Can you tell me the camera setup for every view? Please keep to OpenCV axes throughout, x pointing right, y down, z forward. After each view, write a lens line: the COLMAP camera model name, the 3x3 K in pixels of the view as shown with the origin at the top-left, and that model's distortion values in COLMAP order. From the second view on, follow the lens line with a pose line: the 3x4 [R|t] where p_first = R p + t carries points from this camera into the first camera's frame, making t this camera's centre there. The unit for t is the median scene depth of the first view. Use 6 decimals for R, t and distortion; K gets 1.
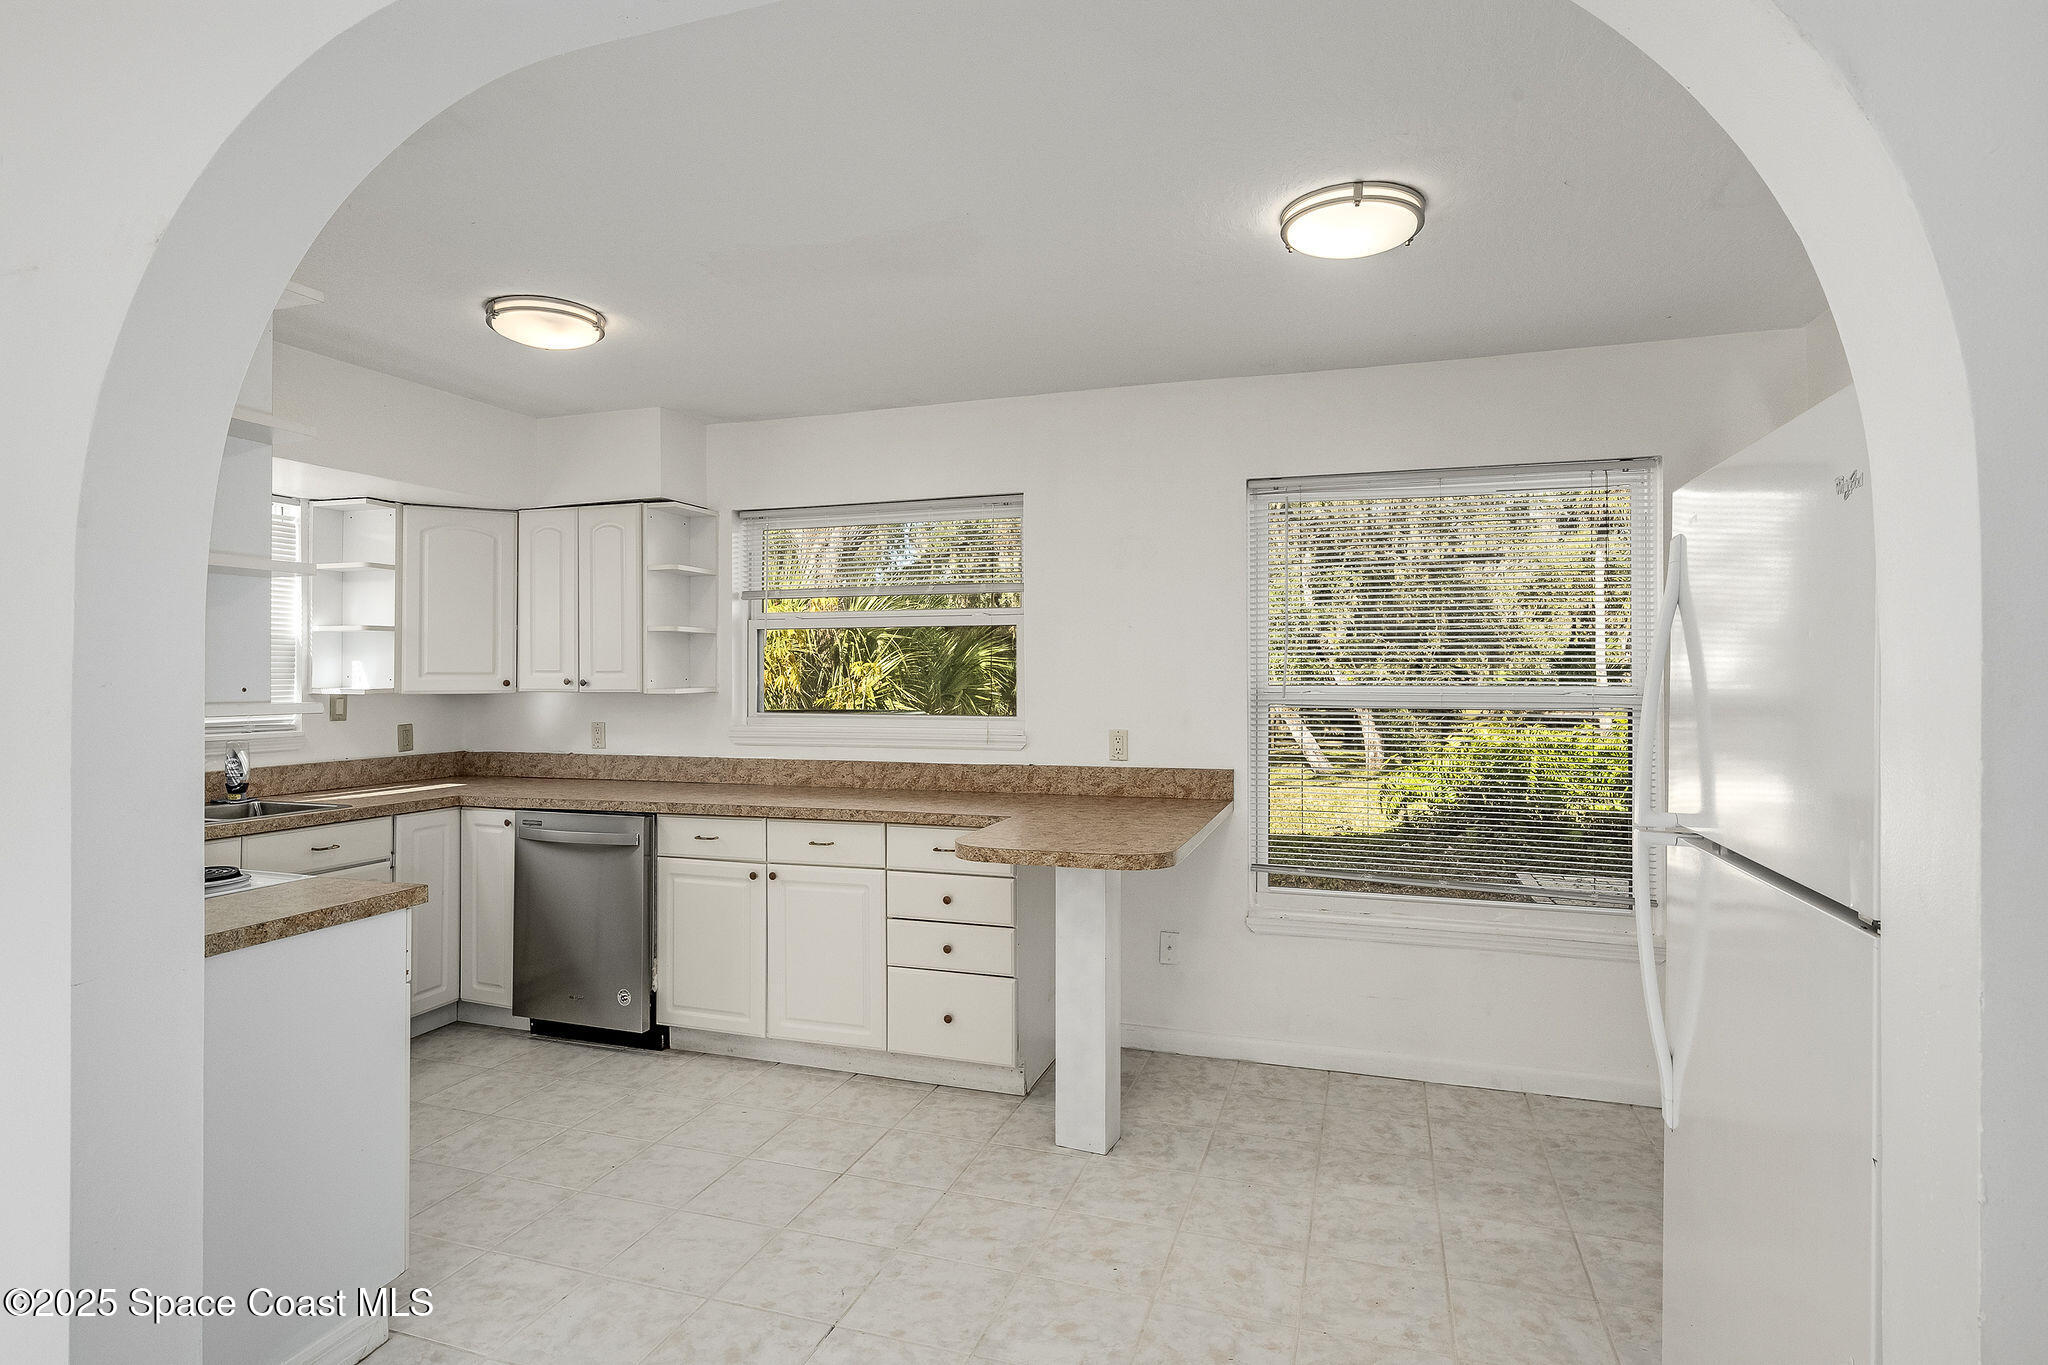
lens RADIAL K [[1057.5, 0, 1019.3], [0, 1057.5, 669.4], [0, 0, 1]] dist [-0.002139, -0.000357]
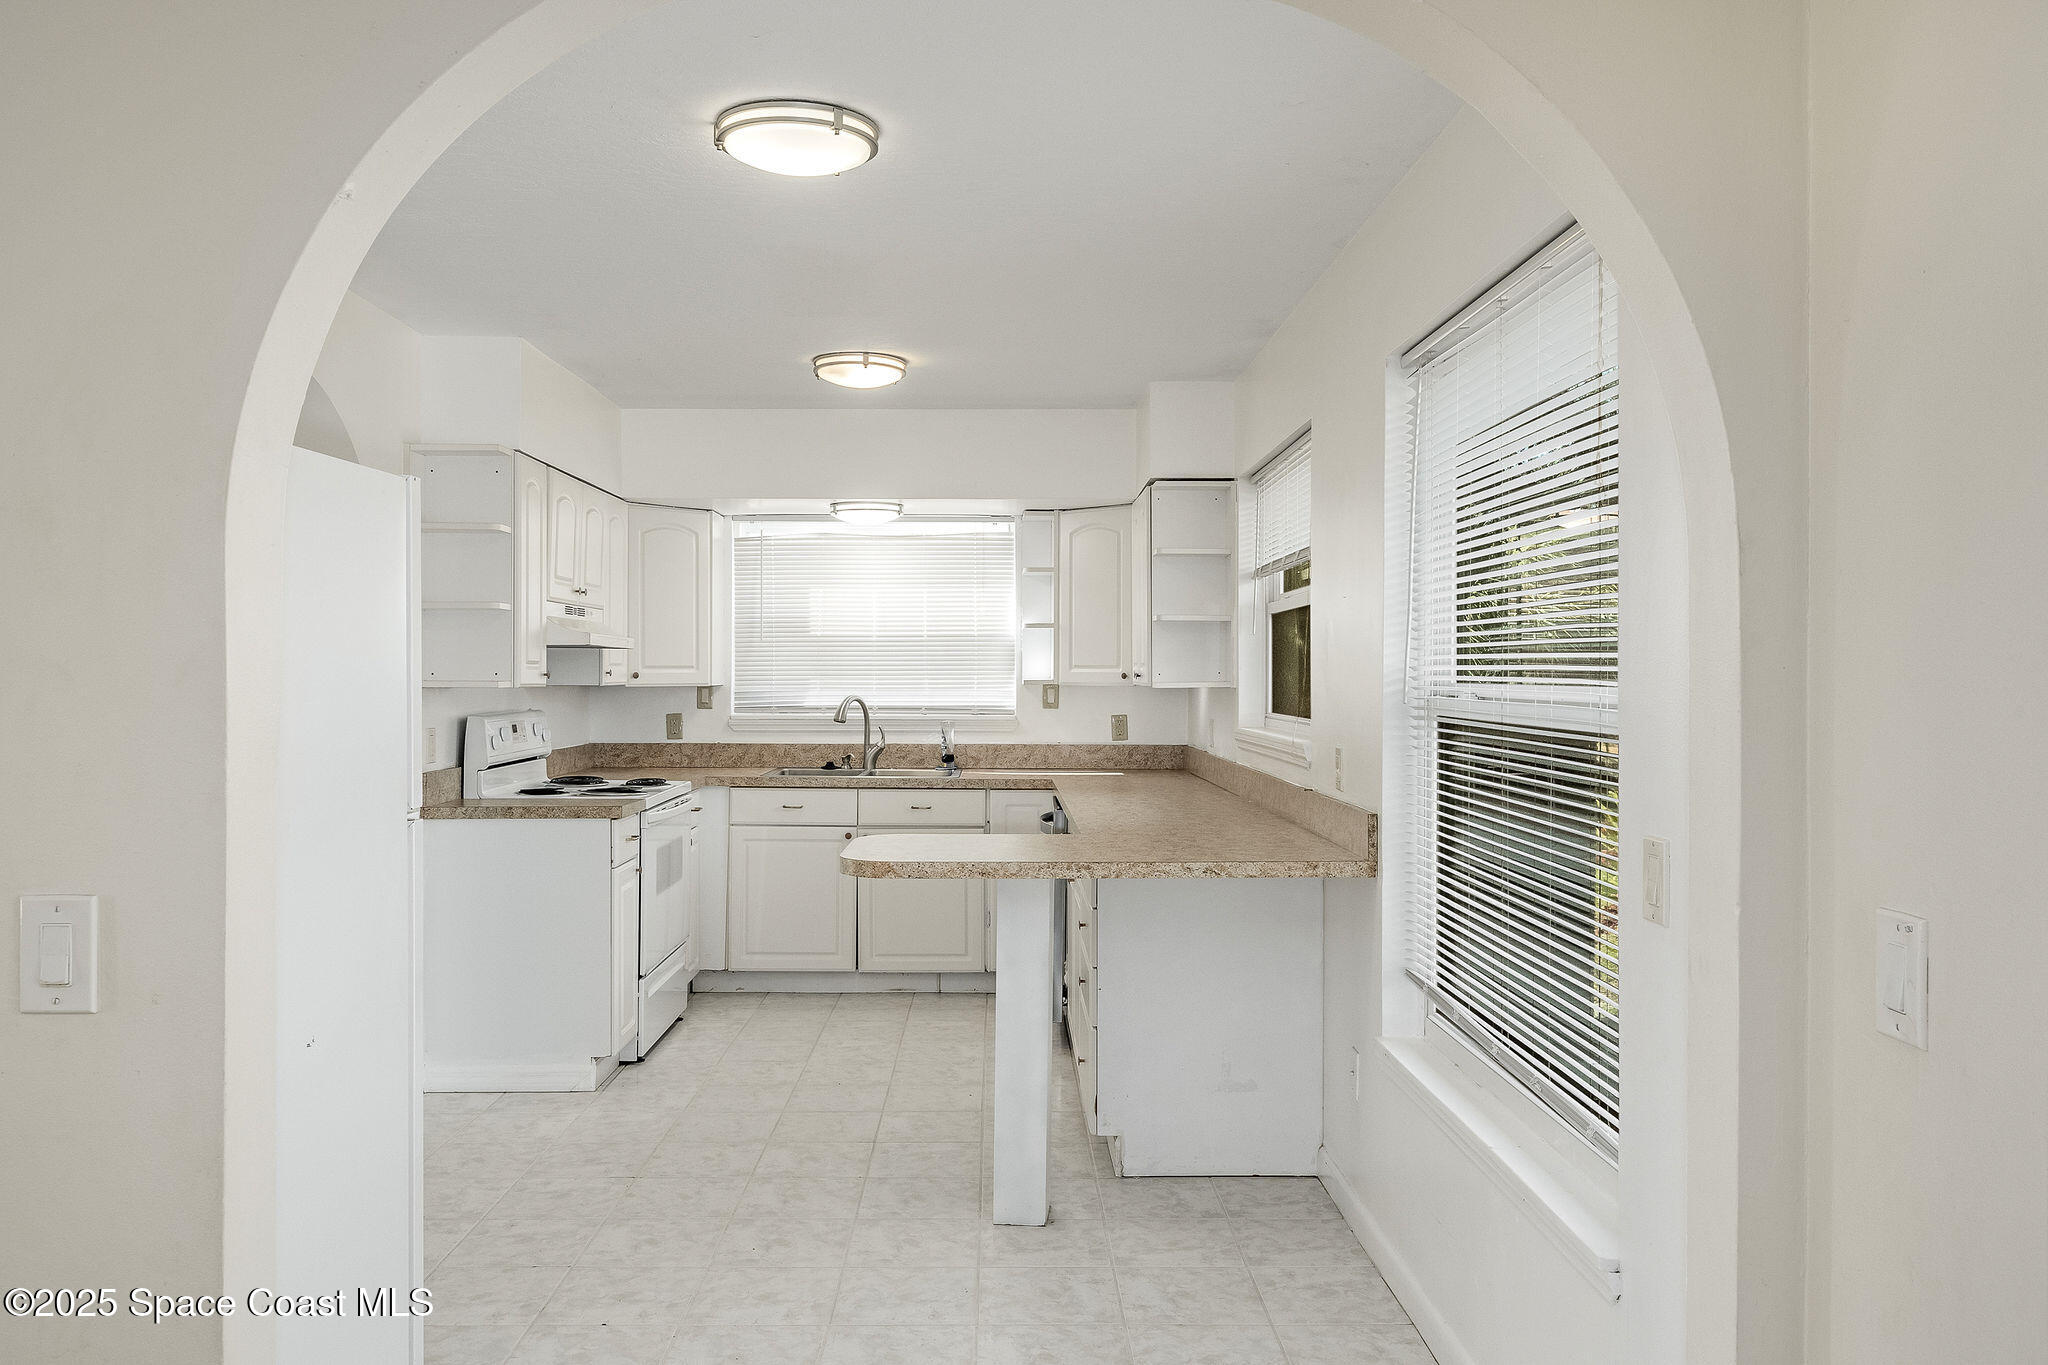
lens RADIAL K [[1541.0, 0, 1024.0], [0, 1541.0, 682.5], [0, 0, 1]] dist [-0.003843, -0.000853]
pose [[0.334434, 0.008666, -0.942379, 0.951687], [0.001809, 0.999950, 0.009837, 0.005157], [0.942418, -0.004995, 0.334401, 0.456207]]
